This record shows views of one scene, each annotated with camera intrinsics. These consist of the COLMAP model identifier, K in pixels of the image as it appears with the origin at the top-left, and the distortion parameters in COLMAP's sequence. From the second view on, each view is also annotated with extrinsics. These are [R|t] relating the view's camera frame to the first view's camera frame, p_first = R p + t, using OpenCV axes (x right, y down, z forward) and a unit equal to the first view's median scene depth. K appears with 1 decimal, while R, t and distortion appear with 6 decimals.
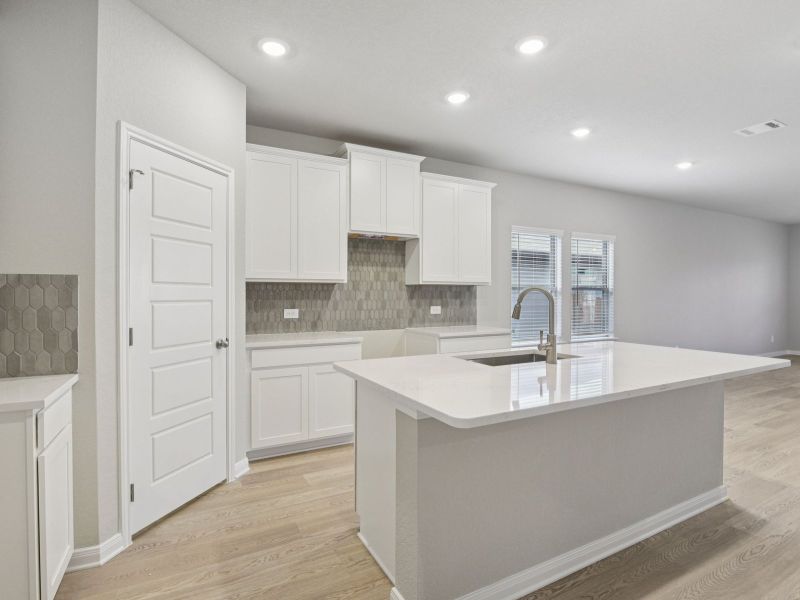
lens RADIAL K [[411.3, 0, 397.6], [0, 411.3, 296.9], [0, 0, 1]] dist [-0.010752, -0.007195]
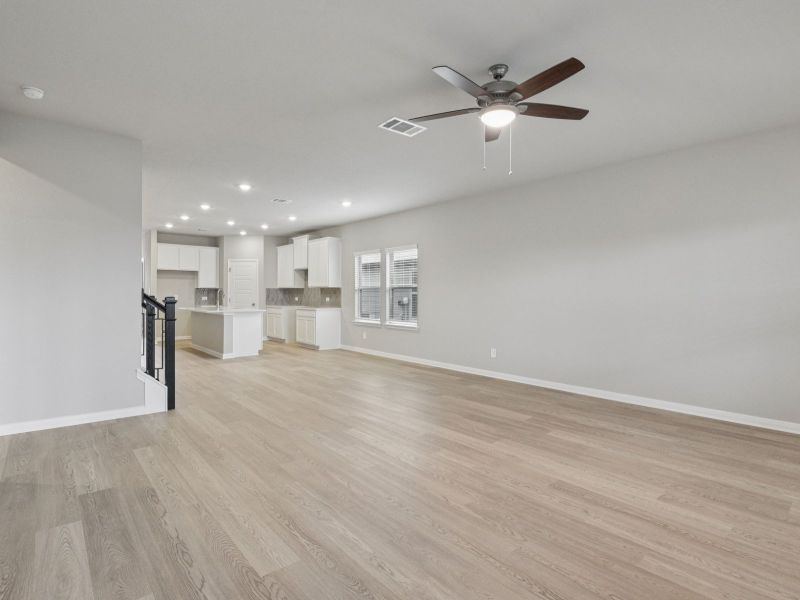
lens RADIAL K [[411.3, 0, 397.6], [0, 411.3, 296.9], [0, 0, 1]] dist [-0.010752, -0.007195]
pose [[0.223956, 0.002317, -0.974596, 2.447291], [-0.013940, 0.999902, -0.000826, 0.017332], [0.974499, 0.013771, 0.223967, 0.948388]]
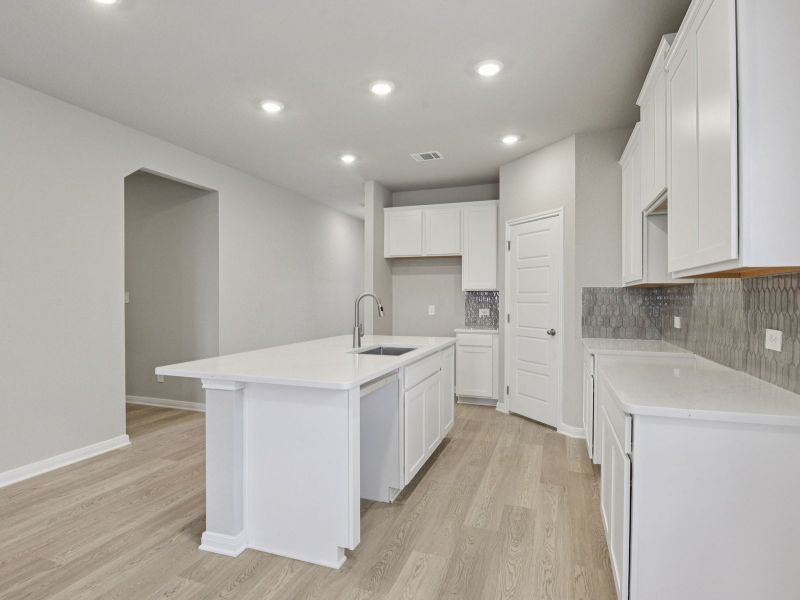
lens RADIAL K [[440.2, 0, 400.0], [0, 440.2, 300.0], [0, 0, 1]] dist [-0.001548, -0.013783]
pose [[-0.735107, 0.001948, -0.677948, 0.669223], [-0.005920, 0.999939, 0.009292, -0.007432], [0.677925, 0.010844, -0.735051, 1.150237]]
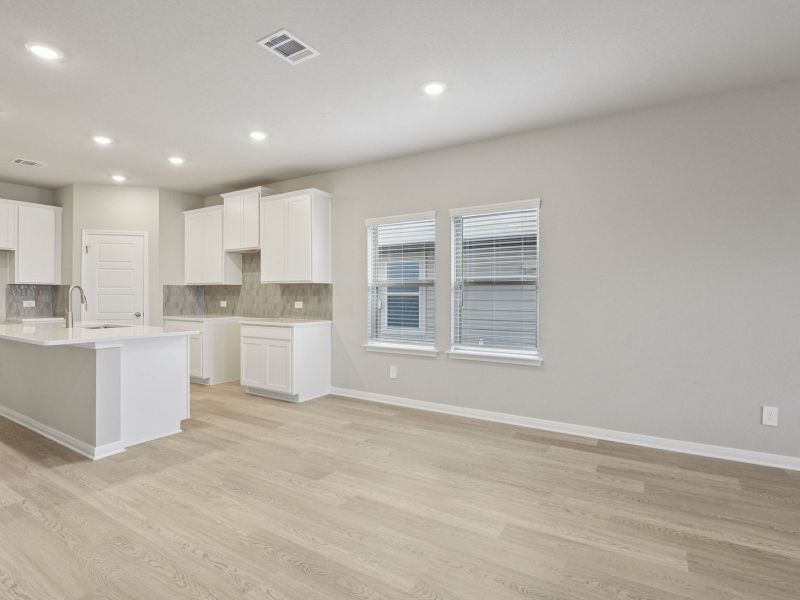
lens RADIAL K [[411.3, 0, 397.6], [0, 411.3, 296.9], [0, 0, 1]] dist [-0.010752, -0.007195]
pose [[0.511373, 0.001585, -0.859358, 1.370874], [-0.009044, 0.999953, -0.003538, 0.011437], [0.859312, 0.009581, 0.511363, 0.689637]]
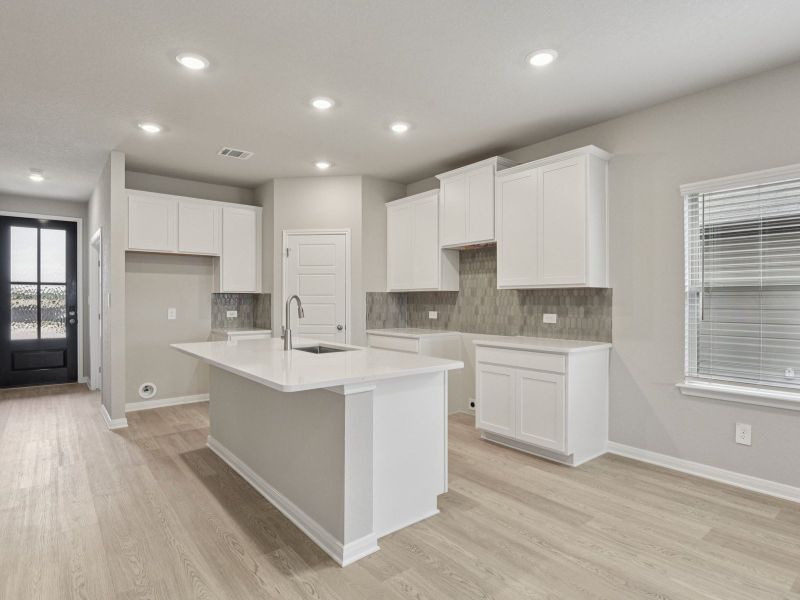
lens RADIAL K [[435.7, 0, 400.0], [0, 435.7, 300.0], [0, 0, 1]] dist [-0.002729, -0.010541]
pose [[0.198290, -0.001998, -0.980141, 0.985303], [-0.005698, 0.999979, -0.003191, -0.001436], [0.980127, 0.006218, 0.198275, 0.563878]]
